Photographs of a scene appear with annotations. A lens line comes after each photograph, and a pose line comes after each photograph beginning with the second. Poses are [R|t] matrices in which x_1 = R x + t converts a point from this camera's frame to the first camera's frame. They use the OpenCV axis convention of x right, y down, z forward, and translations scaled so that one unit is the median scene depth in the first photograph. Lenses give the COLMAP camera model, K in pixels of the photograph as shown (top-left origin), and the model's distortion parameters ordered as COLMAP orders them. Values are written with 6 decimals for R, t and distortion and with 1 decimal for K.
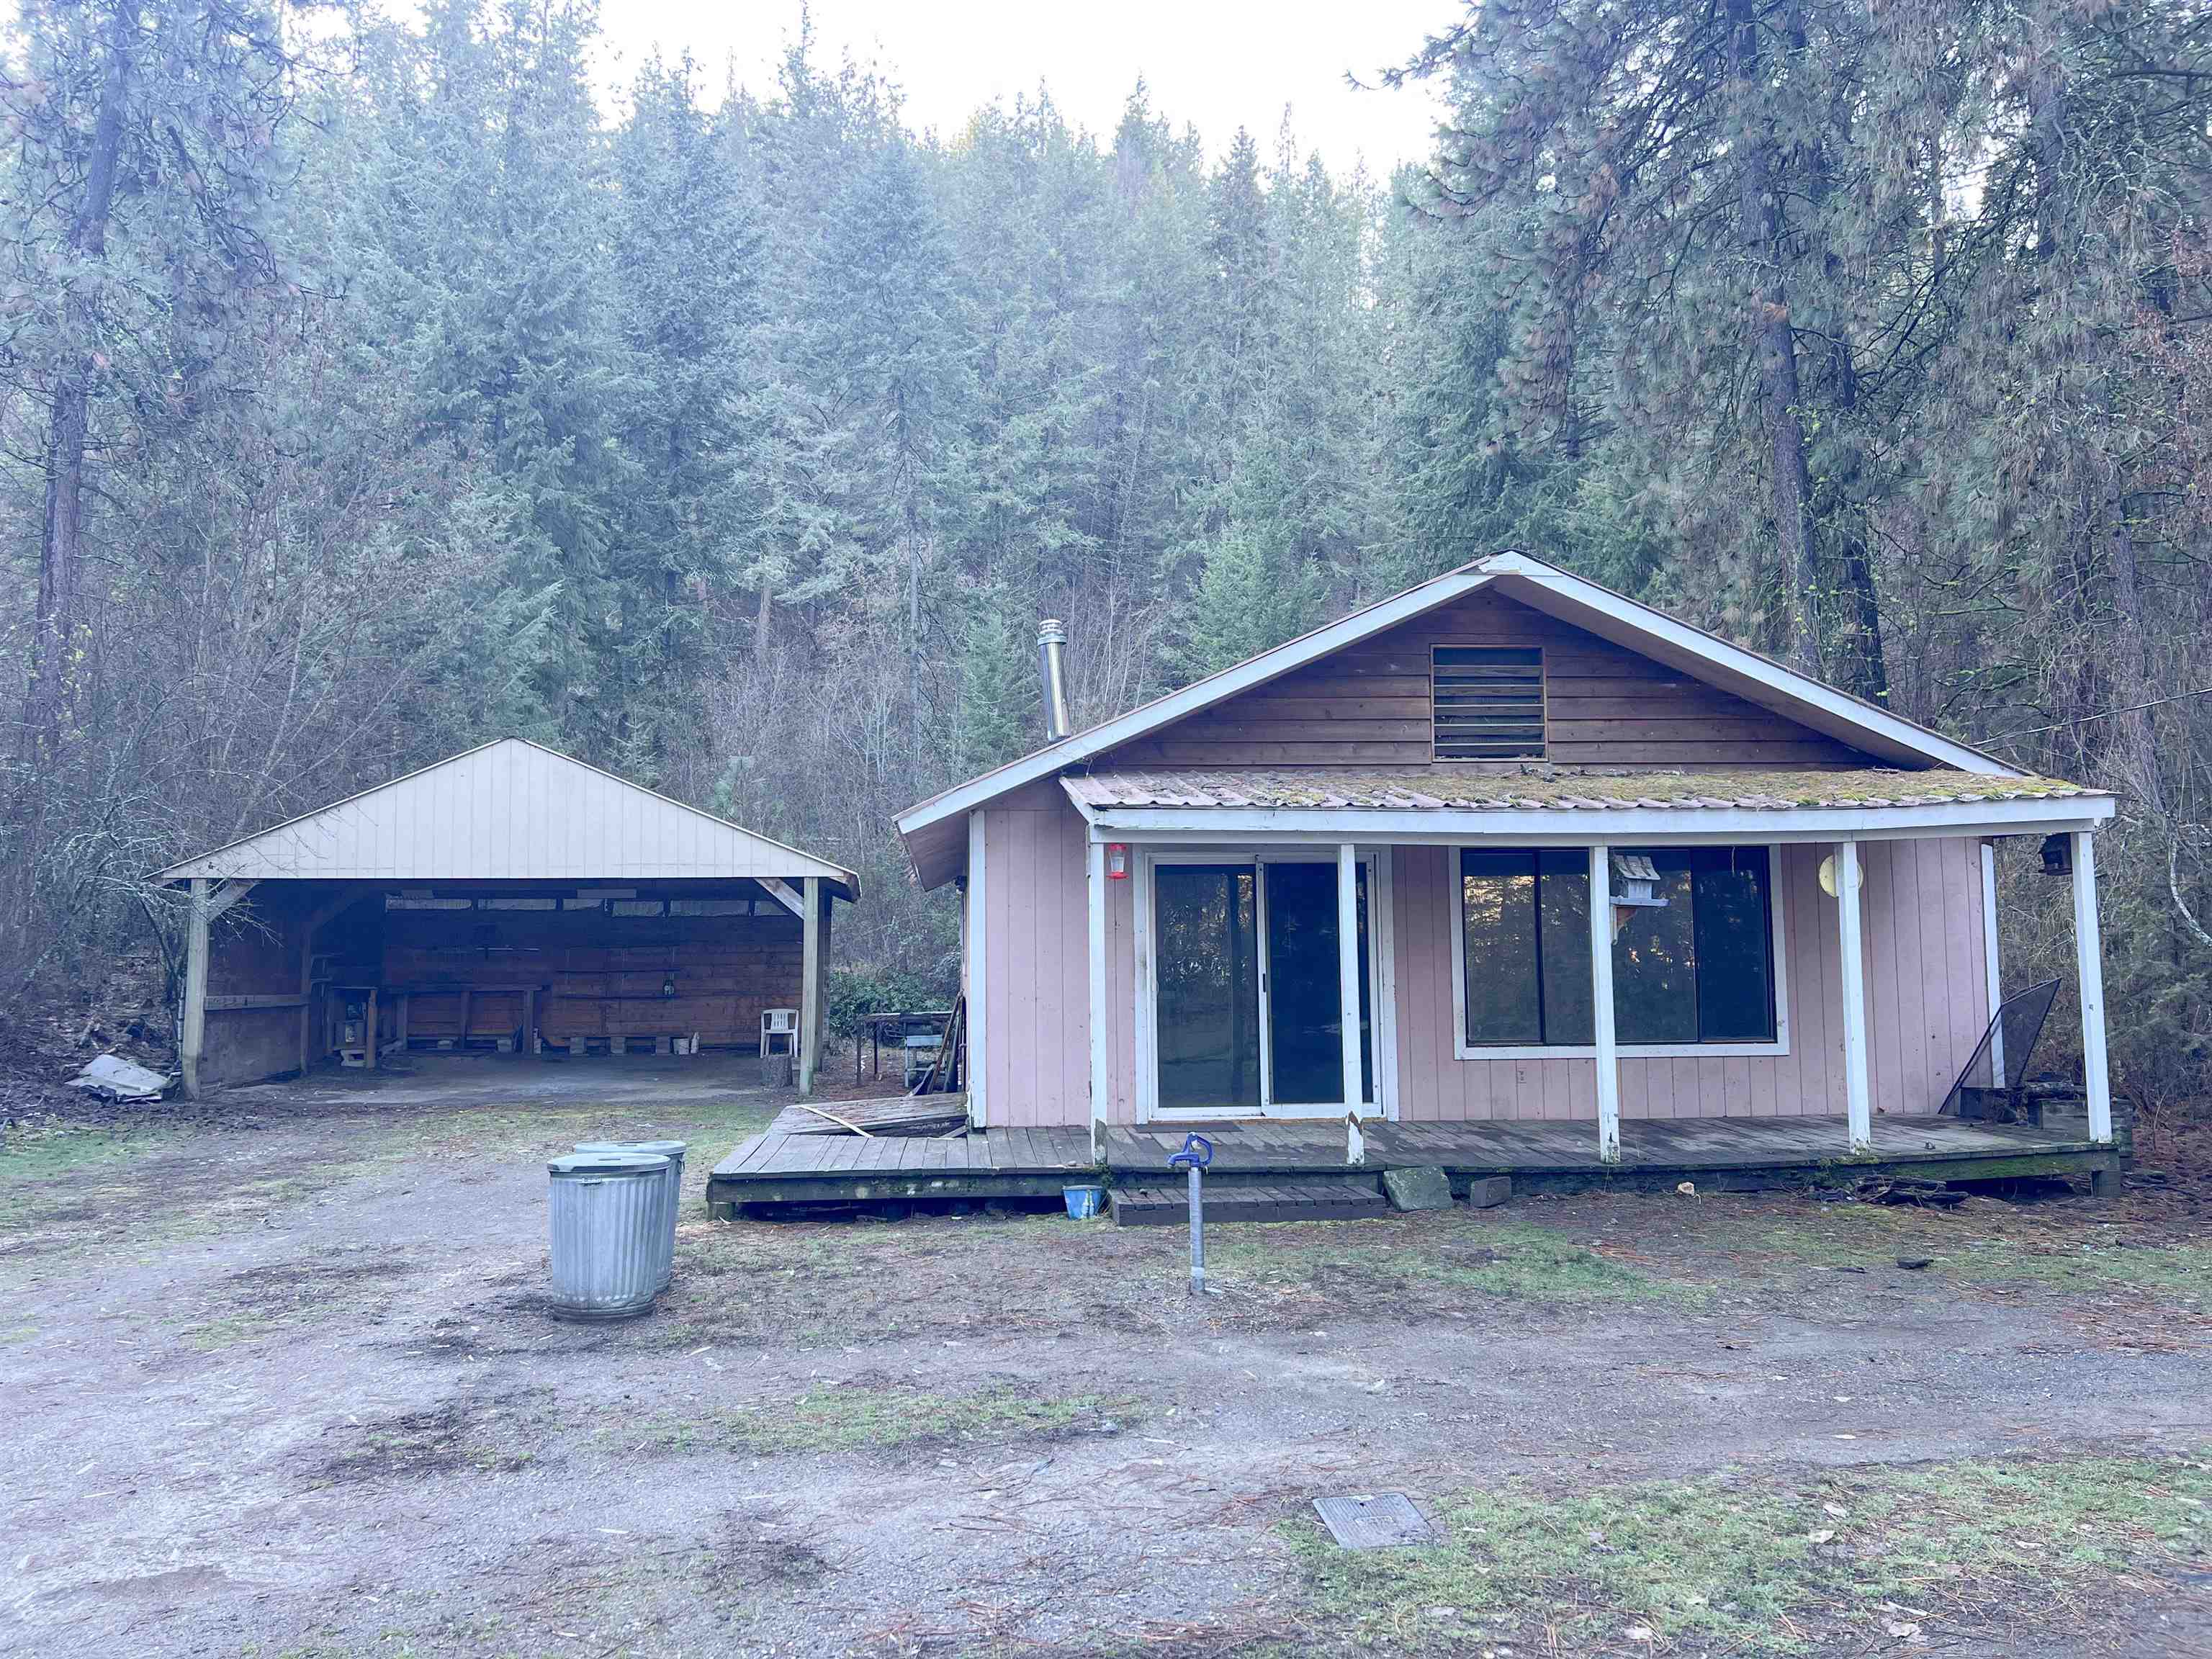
lens RADIAL K [[1653.7, 0, 1106.0], [0, 1653.7, 829.5], [0, 0, 1]] dist [0.065450, 0.000213]
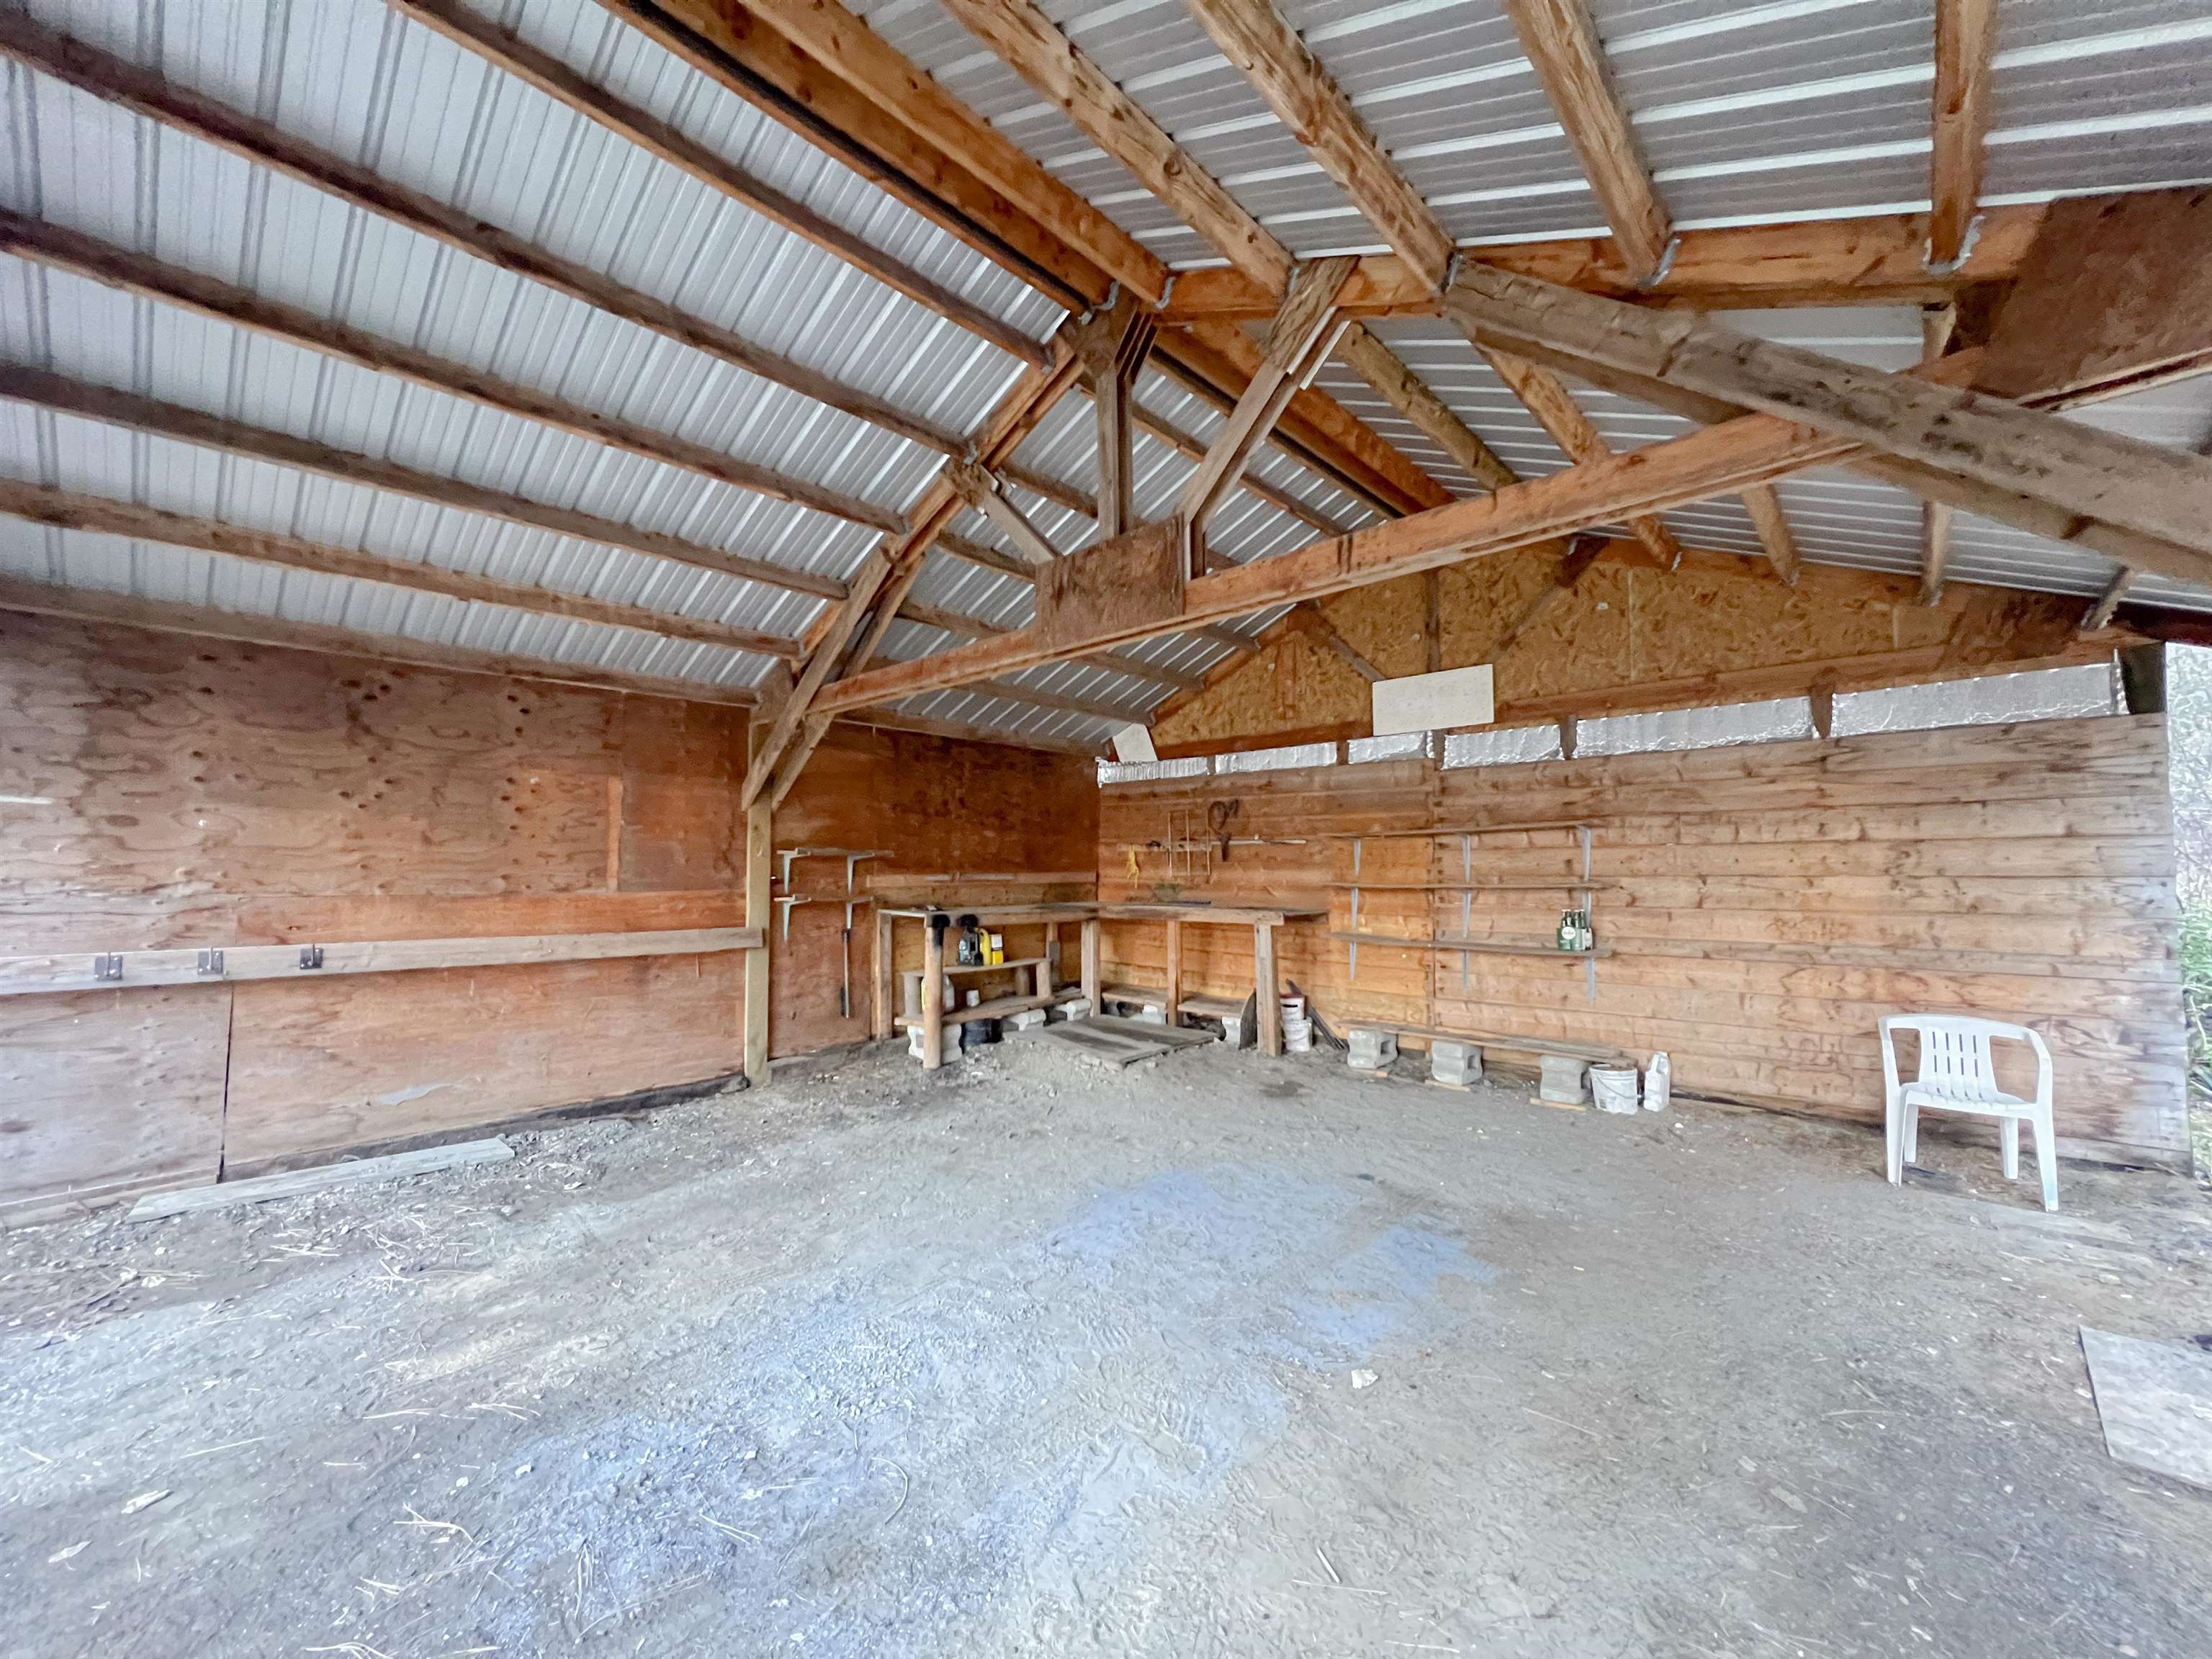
lens RADIAL K [[876.3, 0, 1105.8], [0, 876.3, 824.4], [0, 0, 1]] dist [-0.001265, 0.000189]
pose [[0.636155, -0.037162, -0.770666, -0.171522], [0.061012, 0.998135, 0.002233, 0.061718], [0.769145, -0.048441, 0.637236, 0.780307]]
